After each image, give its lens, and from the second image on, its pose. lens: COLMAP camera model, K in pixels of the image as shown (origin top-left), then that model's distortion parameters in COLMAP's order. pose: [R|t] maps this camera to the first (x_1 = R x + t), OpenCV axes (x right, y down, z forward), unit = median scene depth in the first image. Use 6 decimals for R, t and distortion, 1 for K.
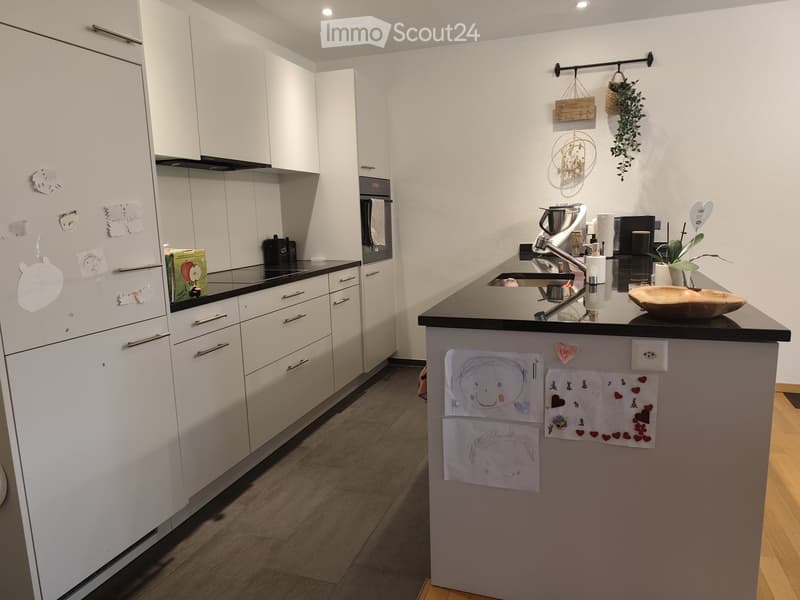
lens RADIAL K [[549.8, 0, 400.0], [0, 549.8, 300.0], [0, 0, 1]] dist [0.042176, -0.043685]
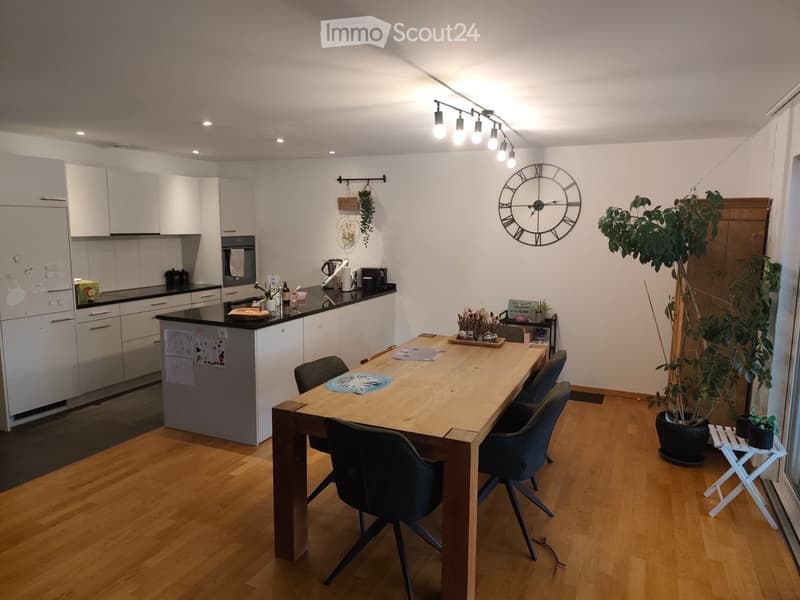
lens RADIAL K [[549.8, 0, 400.0], [0, 549.8, 300.0], [0, 0, 1]] dist [0.042176, -0.043685]
pose [[0.996064, 0.049764, -0.073349, 0.730951], [-0.051070, 0.998566, -0.016034, -0.031831], [0.072446, 0.019716, 0.997177, -0.806631]]
